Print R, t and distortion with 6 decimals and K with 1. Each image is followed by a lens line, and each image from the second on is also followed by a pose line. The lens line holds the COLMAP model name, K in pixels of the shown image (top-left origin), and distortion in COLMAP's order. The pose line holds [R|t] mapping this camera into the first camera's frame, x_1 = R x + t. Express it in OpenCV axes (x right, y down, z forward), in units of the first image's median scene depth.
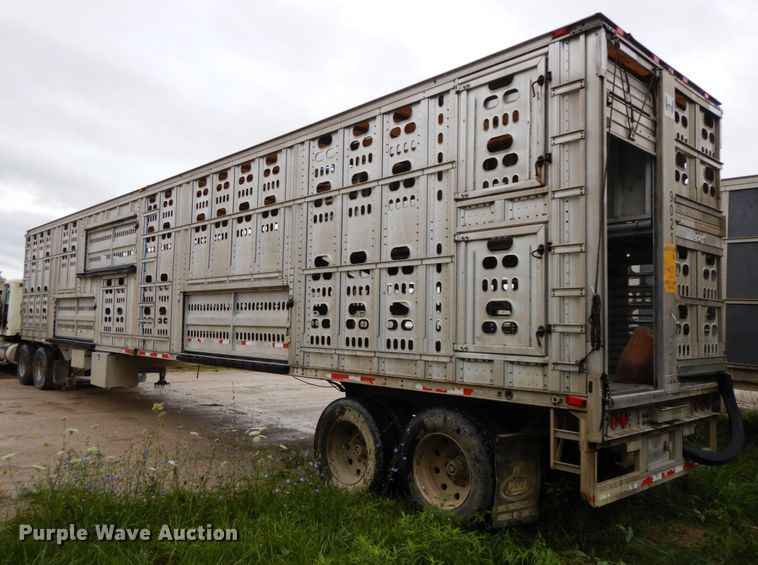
lens RADIAL K [[577.7, 0, 380.9], [0, 577.7, 288.9], [0, 0, 1]] dist [0.047315, 0.005383]
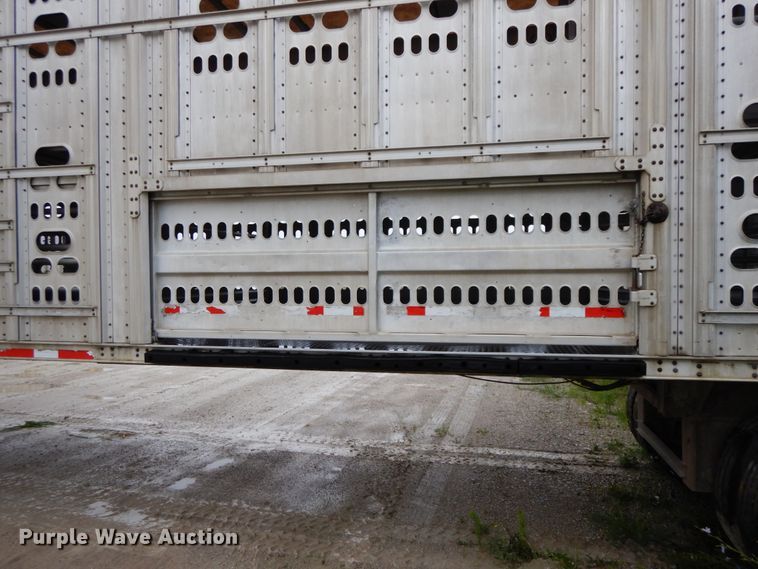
lens RADIAL K [[743.0, 0, 363.8], [0, 743.0, 273.4], [0, 0, 1]] dist [0.039980, 0.000000]
pose [[0.872868, -0.034795, 0.486714, -0.407515], [-0.003482, 0.996985, 0.077520, 0.018207], [-0.487944, -0.069360, 0.870115, 0.420876]]
